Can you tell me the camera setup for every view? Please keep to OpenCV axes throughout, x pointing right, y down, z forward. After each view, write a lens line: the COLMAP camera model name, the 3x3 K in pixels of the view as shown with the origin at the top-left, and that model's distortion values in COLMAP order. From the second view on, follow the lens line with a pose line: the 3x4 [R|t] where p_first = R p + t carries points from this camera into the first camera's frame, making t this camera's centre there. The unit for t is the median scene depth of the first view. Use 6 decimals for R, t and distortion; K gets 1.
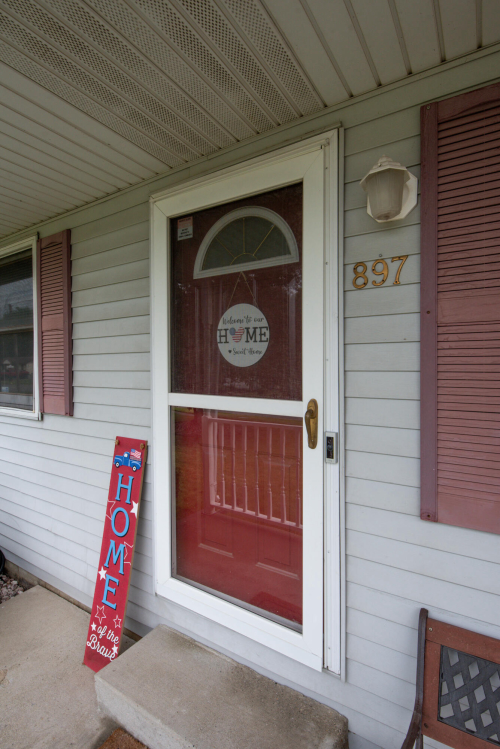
lens RADIAL K [[369.2, 0, 250.0], [0, 369.2, 373.6], [0, 0, 1]] dist [-0.003504, -0.000028]
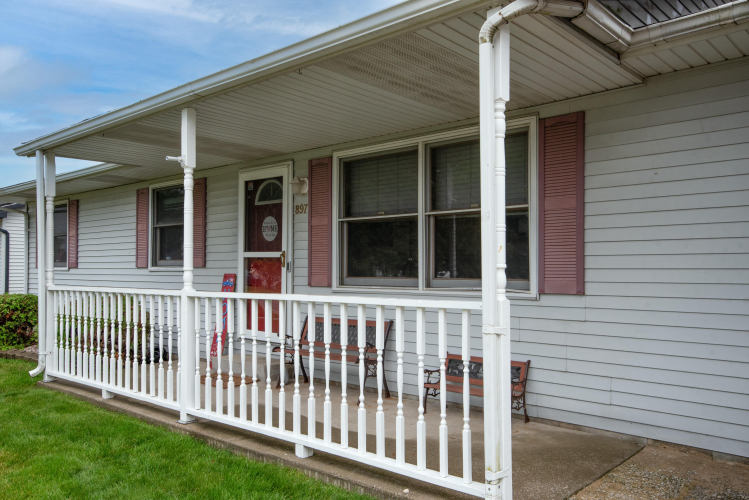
lens RADIAL K [[616.4, 0, 374.5], [0, 616.4, 252.5], [0, 0, 1]] dist [0.005117, 0.000250]
pose [[0.986620, 0.000828, -0.163033, 1.337669], [-0.008203, 0.998973, -0.044570, 0.235495], [0.162828, 0.045311, 0.985613, -2.967184]]
